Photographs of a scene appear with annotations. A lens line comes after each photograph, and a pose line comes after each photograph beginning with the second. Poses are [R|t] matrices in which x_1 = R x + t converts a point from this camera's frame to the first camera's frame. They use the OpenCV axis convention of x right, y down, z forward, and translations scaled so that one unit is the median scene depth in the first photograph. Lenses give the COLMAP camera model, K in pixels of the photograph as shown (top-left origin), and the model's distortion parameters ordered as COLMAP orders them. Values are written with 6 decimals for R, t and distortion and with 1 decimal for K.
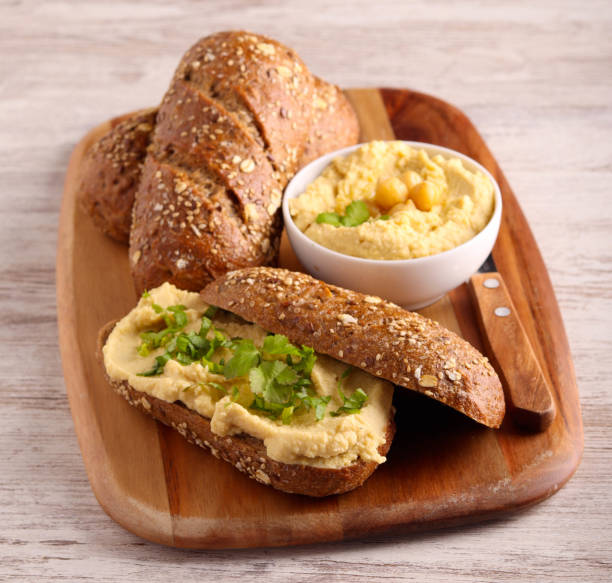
lens RADIAL K [[2323.7, 0, 306.0], [0, 2323.7, 291.5], [0, 0, 1]] dist [0.015831, -0.851378]
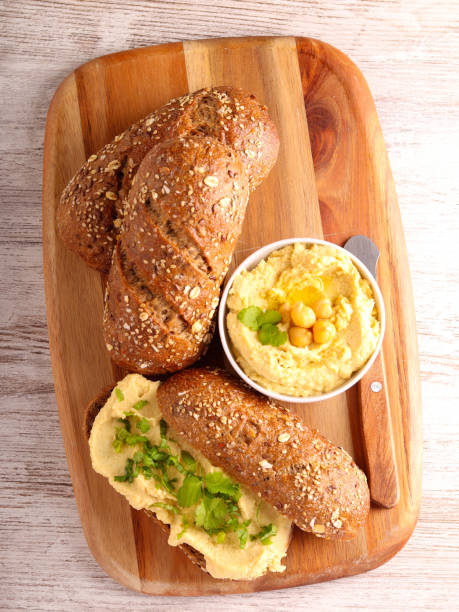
lens RADIAL K [[1808.6, 0, 229.5], [0, 1808.6, 306.0], [0, 0, 1]] dist [-0.102010, -0.276240]
pose [[0.998383, 0.020383, 0.053058, -0.062583], [-0.052815, 0.677669, 0.733468, -0.837374], [-0.021005, -0.735084, 0.677650, 0.324373]]
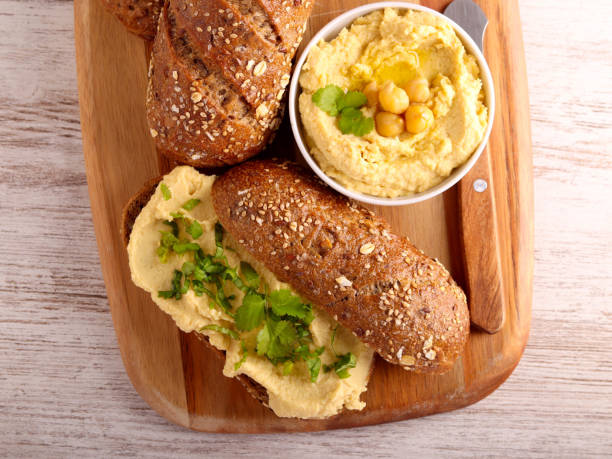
lens RADIAL K [[1808.6, 0, 306.0], [0, 1808.6, 229.5], [0, 0, 1]] dist [-0.102010, -0.276240]
pose [[0.997454, 0.030911, 0.064262, -0.057619], [-0.070023, 0.594979, 0.800685, -0.701681], [-0.013484, -0.803147, 0.595629, 0.481320]]
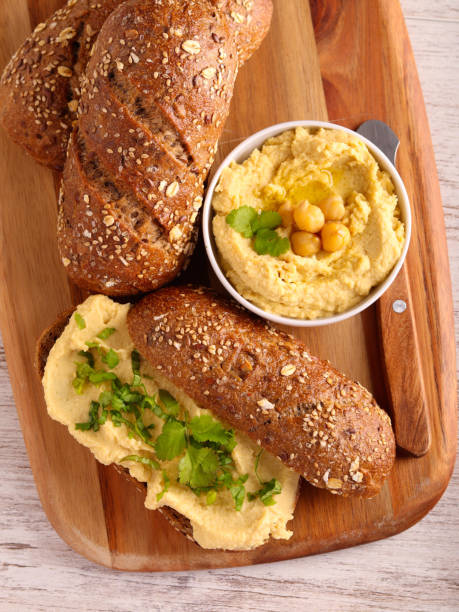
lens RADIAL K [[1808.6, 0, 229.5], [0, 1808.6, 306.0], [0, 0, 1]] dist [-0.102010, -0.276240]
pose [[0.996836, -0.000202, 0.079487, -0.067258], [-0.059138, 0.666295, 0.743340, -0.651986], [-0.053112, -0.745688, 0.664175, 0.450591]]
